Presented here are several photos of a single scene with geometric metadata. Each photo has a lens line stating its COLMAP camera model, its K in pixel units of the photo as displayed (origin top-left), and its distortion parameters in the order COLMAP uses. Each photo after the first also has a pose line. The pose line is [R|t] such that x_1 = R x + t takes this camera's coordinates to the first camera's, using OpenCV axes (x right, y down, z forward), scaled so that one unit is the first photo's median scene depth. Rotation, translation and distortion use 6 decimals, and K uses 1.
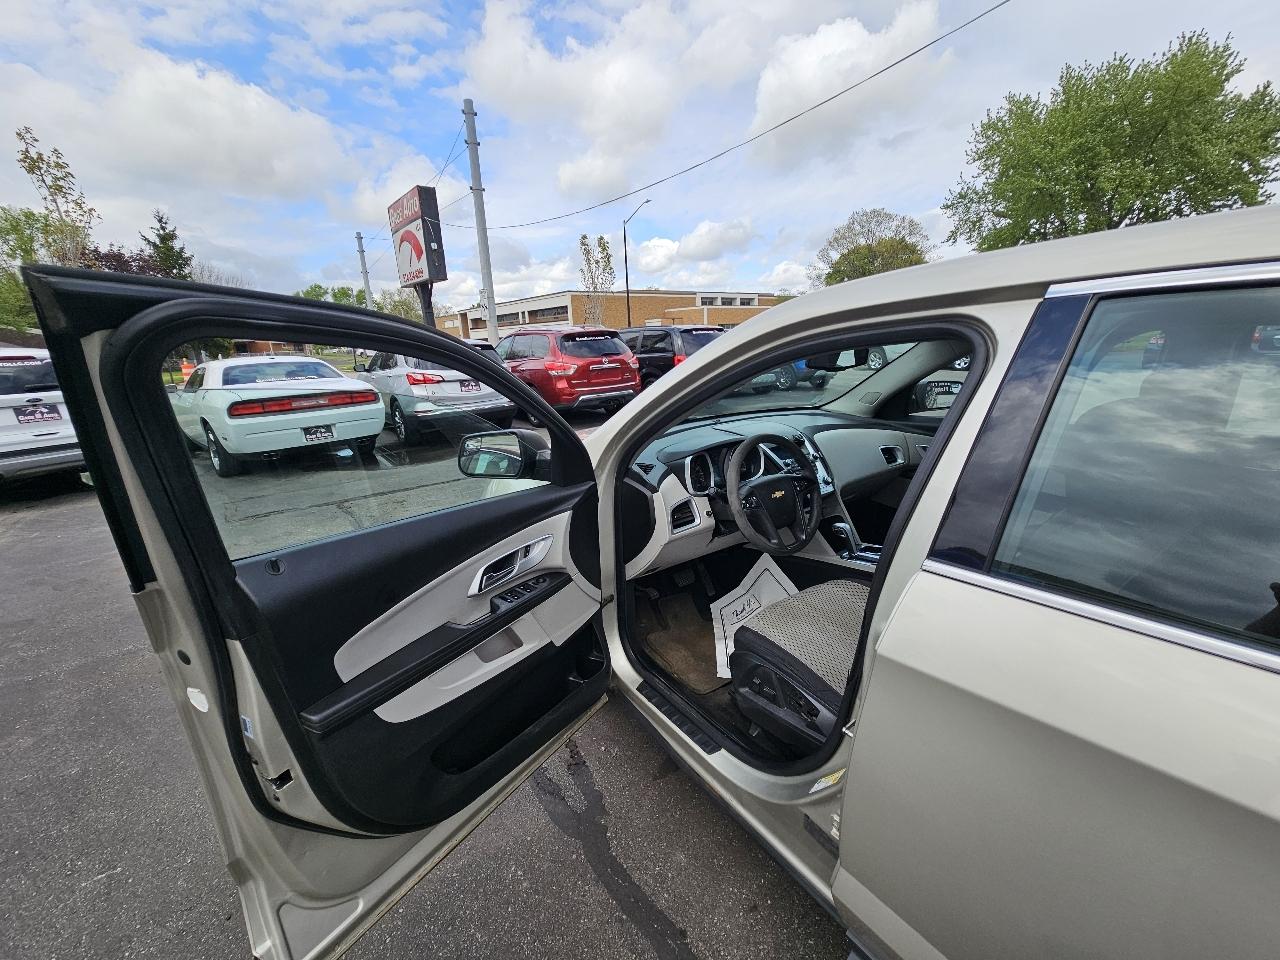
lens RADIAL K [[520.2, 0, 640.0], [0, 520.2, 480.0], [0, 0, 1]] dist [0.002581, -0.003937]
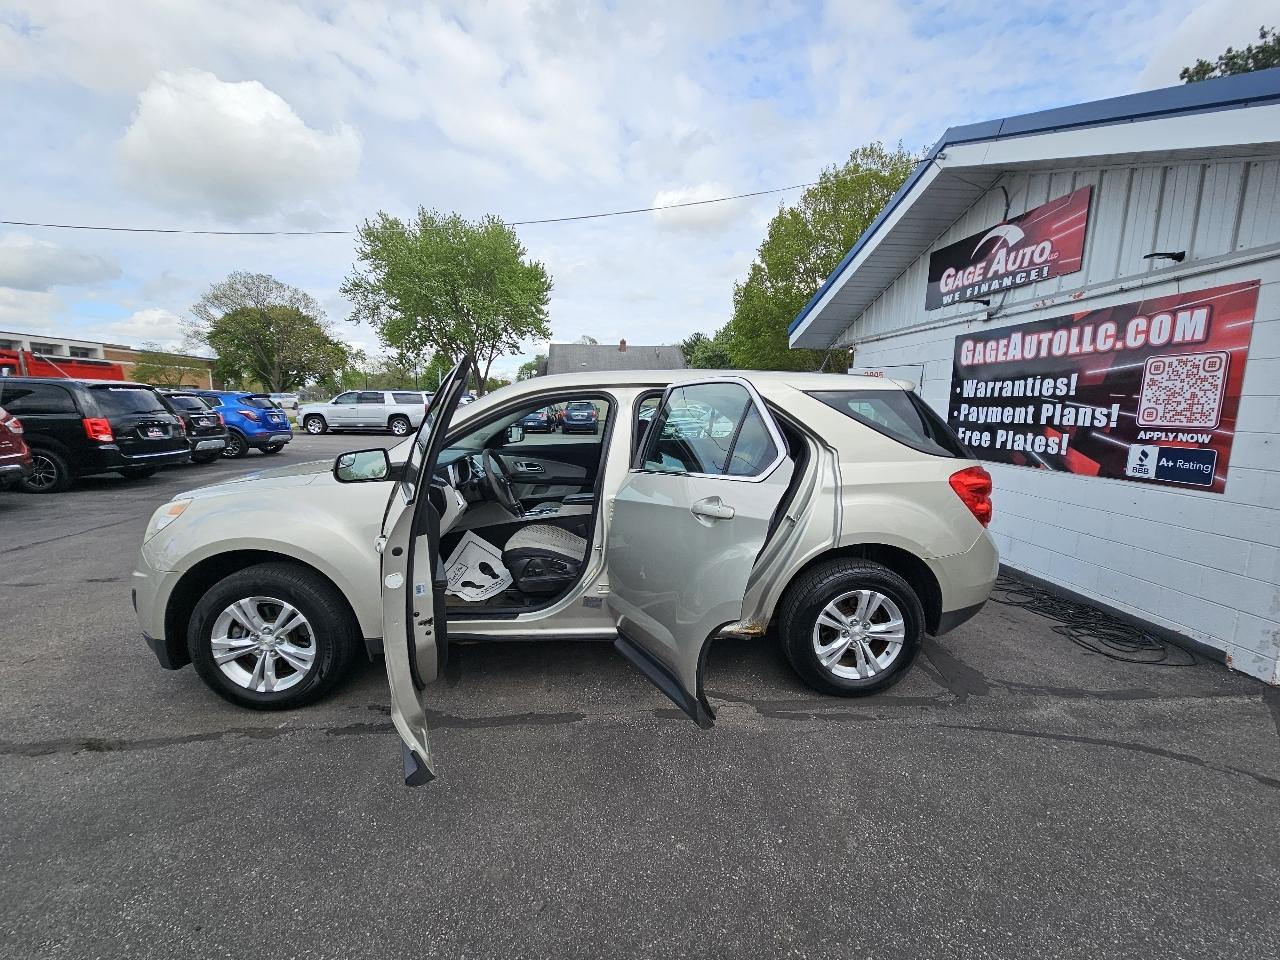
lens RADIAL K [[518.3, 0, 641.5], [0, 518.3, 475.8], [0, 0, 1]] dist [0.000185, -0.000191]
pose [[0.521355, -0.078856, 0.849689, -0.133498], [0.195994, 0.980167, -0.029293, 0.021019], [-0.830527, 0.181806, 0.526470, -0.046997]]
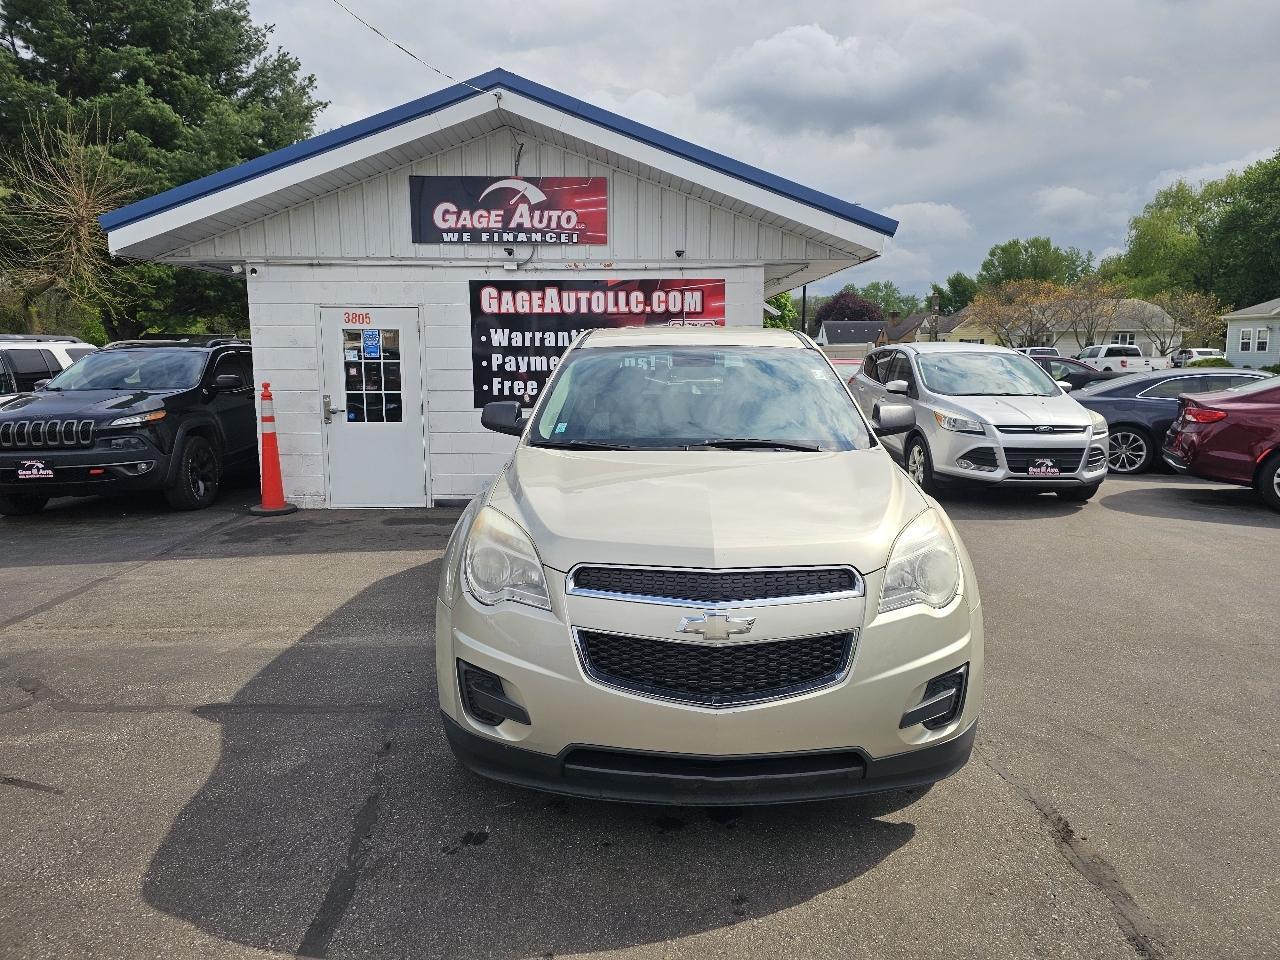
lens RADIAL K [[847.3, 0, 643.6], [0, 847.3, 471.2], [0, 0, 1]] dist [0.070758, -0.068936]
pose [[-0.807497, -0.046027, 0.588073, -0.124923], [0.184683, 0.927101, 0.326154, -0.109460], [-0.560215, 0.371976, -0.740131, 0.415809]]
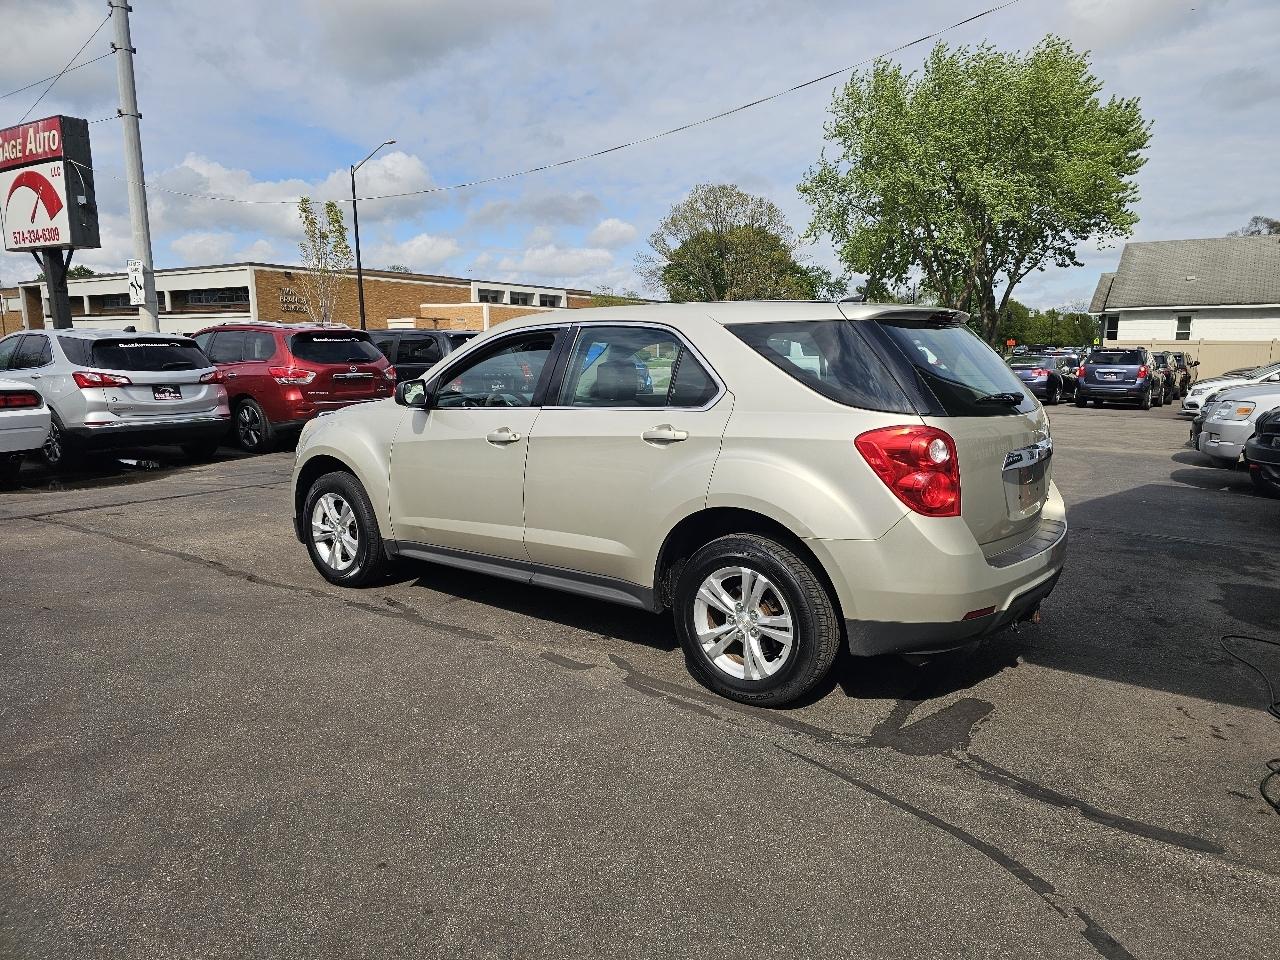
lens RADIAL K [[850.5, 0, 659.9], [0, 850.5, 483.1], [0, 0, 1]] dist [0.069529, -0.062144]
pose [[0.949446, -0.008263, 0.313820, -0.026258], [0.044601, 0.993064, -0.108790, 0.079634], [-0.310745, 0.117287, 0.943229, -0.264103]]
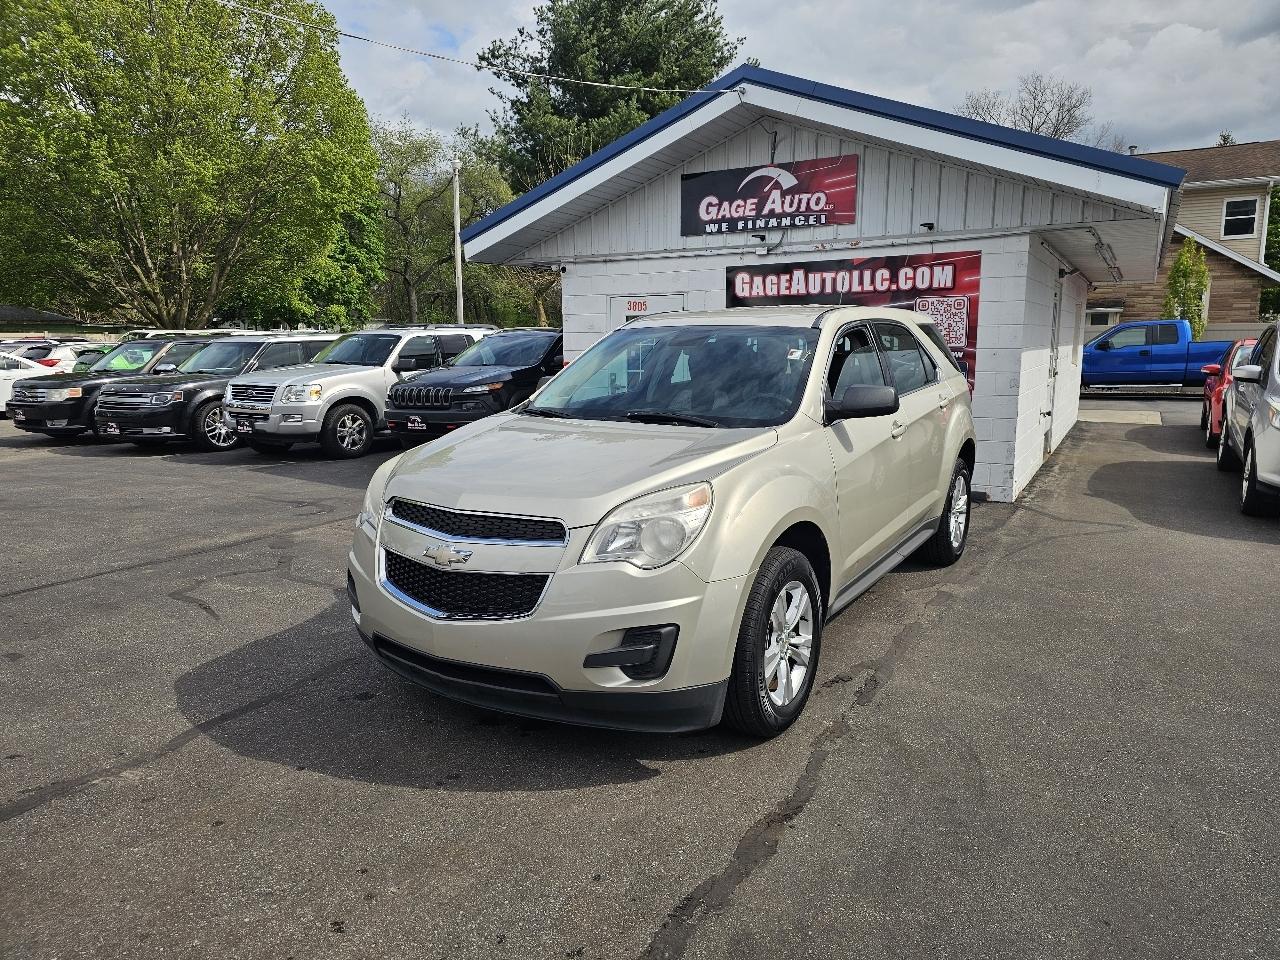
lens RADIAL K [[847.3, 0, 643.6], [0, 847.3, 471.2], [0, 0, 1]] dist [0.070758, -0.068936]
pose [[-0.384744, -0.107521, 0.916740, -0.265359], [0.264822, 0.938578, 0.221225, -0.071015], [-0.884218, 0.327888, -0.332638, 0.299205]]
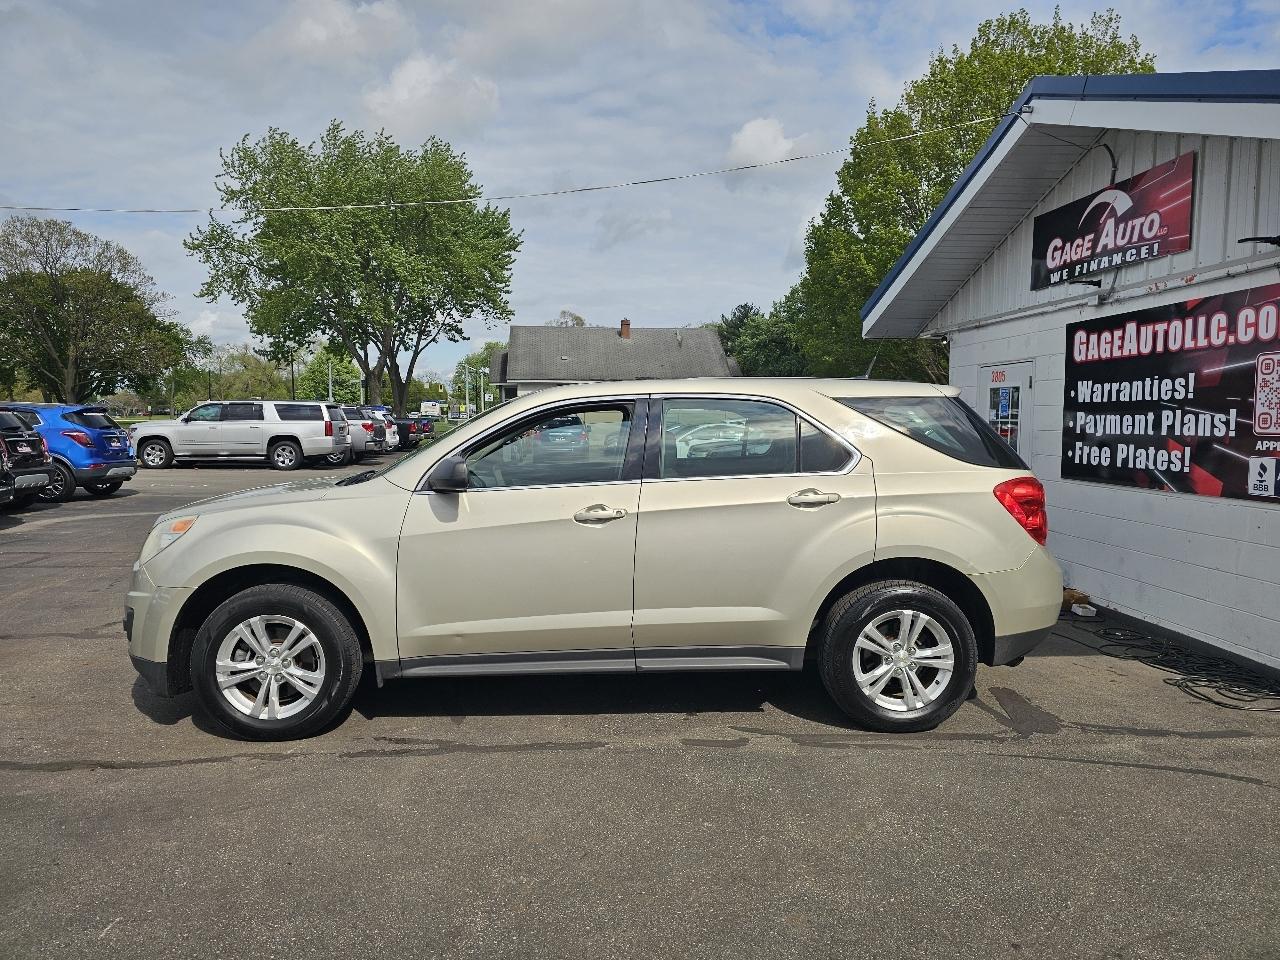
lens RADIAL K [[849.5, 0, 643.3], [0, 849.5, 461.2], [0, 0, 1]] dist [0.064250, -0.059853]
pose [[0.533185, -0.008528, 0.845955, -0.236851], [0.202371, 0.972204, -0.117749, 0.041521], [-0.821437, 0.233979, 0.520091, -0.102591]]
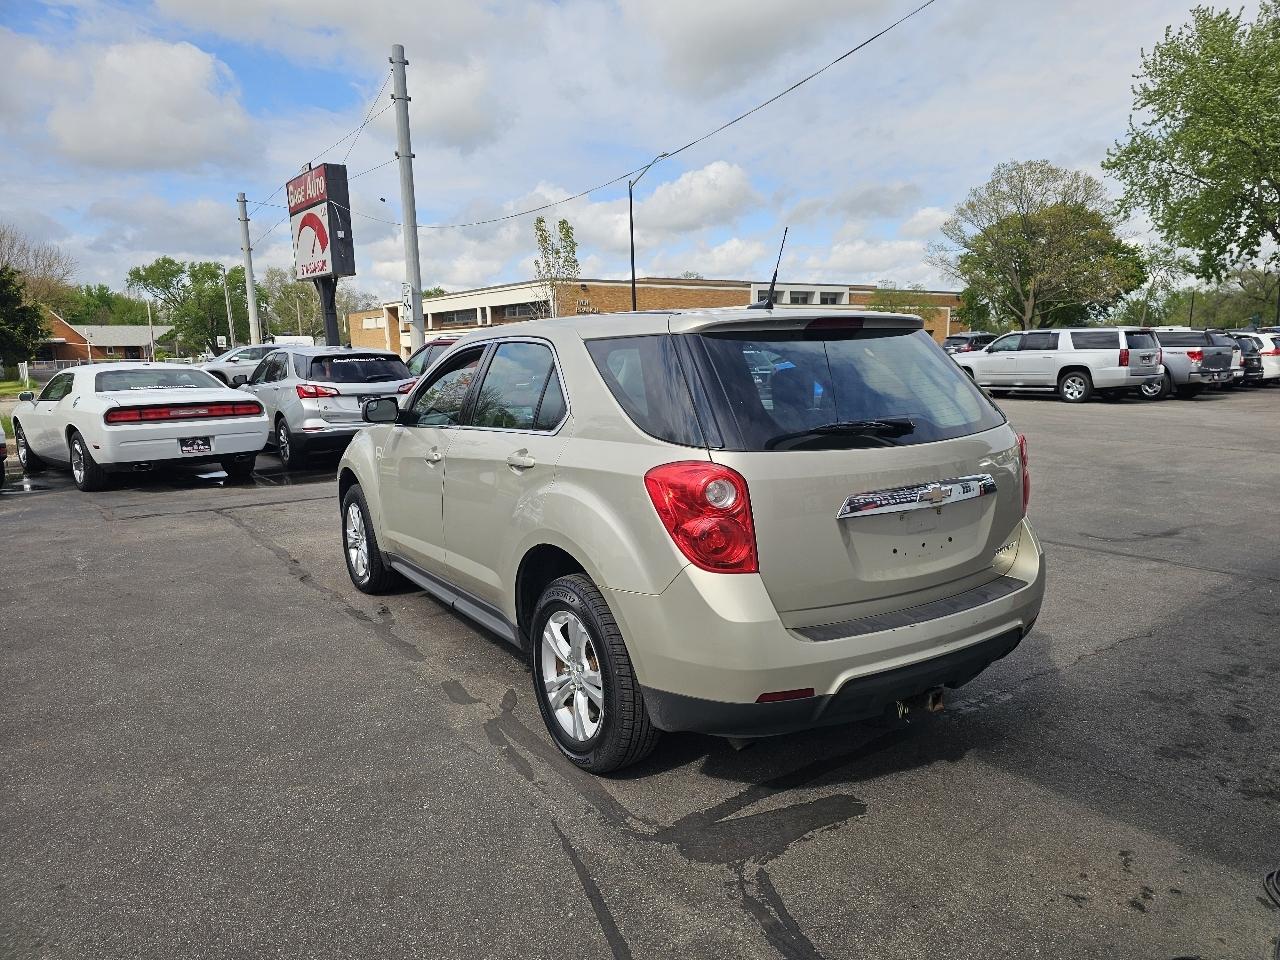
lens RADIAL K [[856.6, 0, 655.4], [0, 856.6, 485.8], [0, 0, 1]] dist [0.032461, -0.001928]
pose [[0.999548, 0.020744, -0.021737, 0.119060], [-0.022997, 0.993767, -0.109083, 0.067541], [0.019339, 0.109534, 0.993795, -0.257191]]
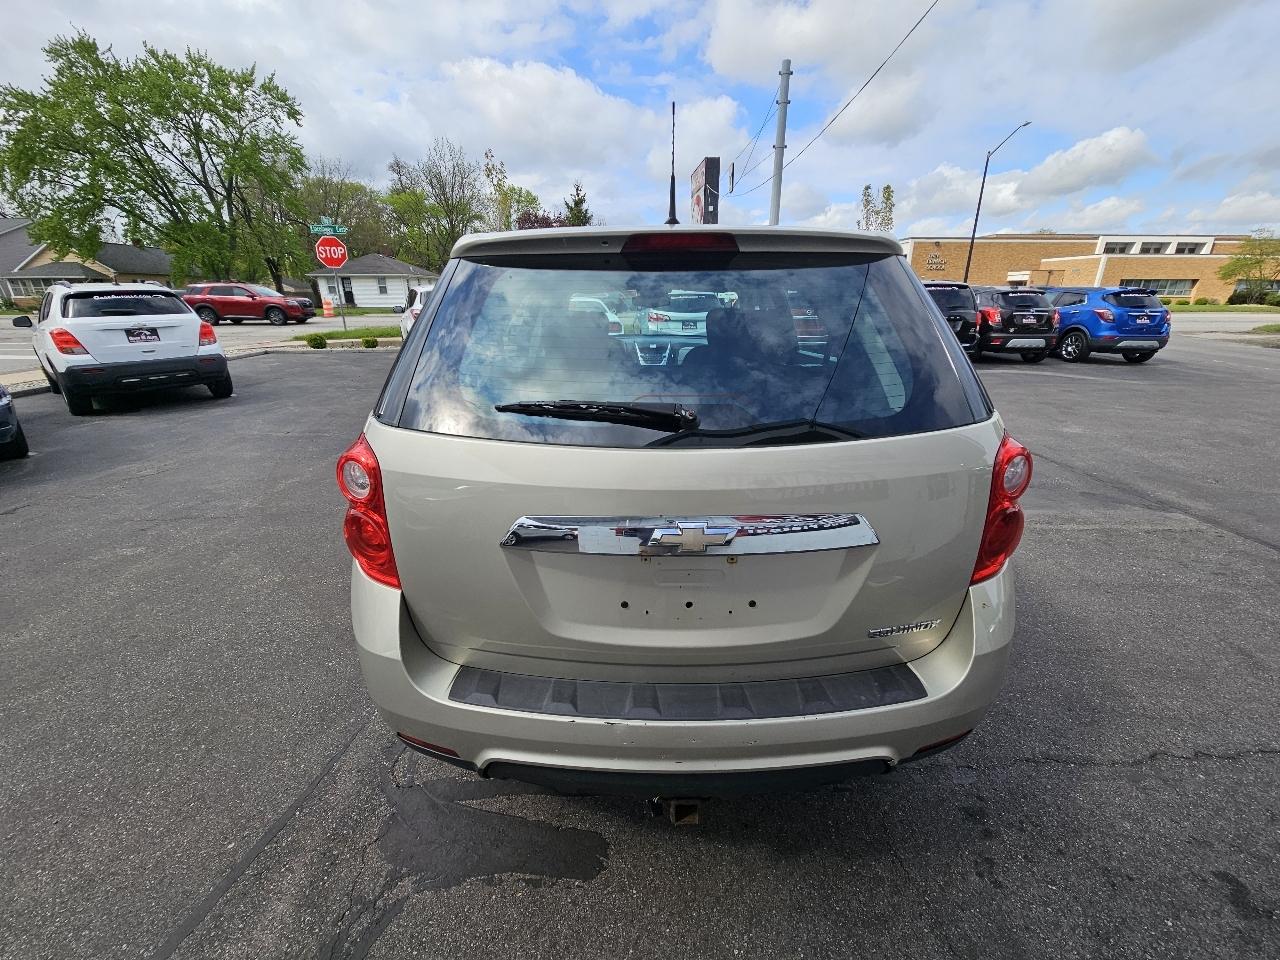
lens RADIAL K [[520.2, 0, 640.0], [0, 520.2, 480.0], [0, 0, 1]] dist [0.002581, -0.003937]
pose [[0.821776, 0.222096, -0.524745, 0.221404], [-0.176054, 0.974818, 0.136878, 0.024872], [0.541931, -0.020099, 0.840183, -0.104511]]
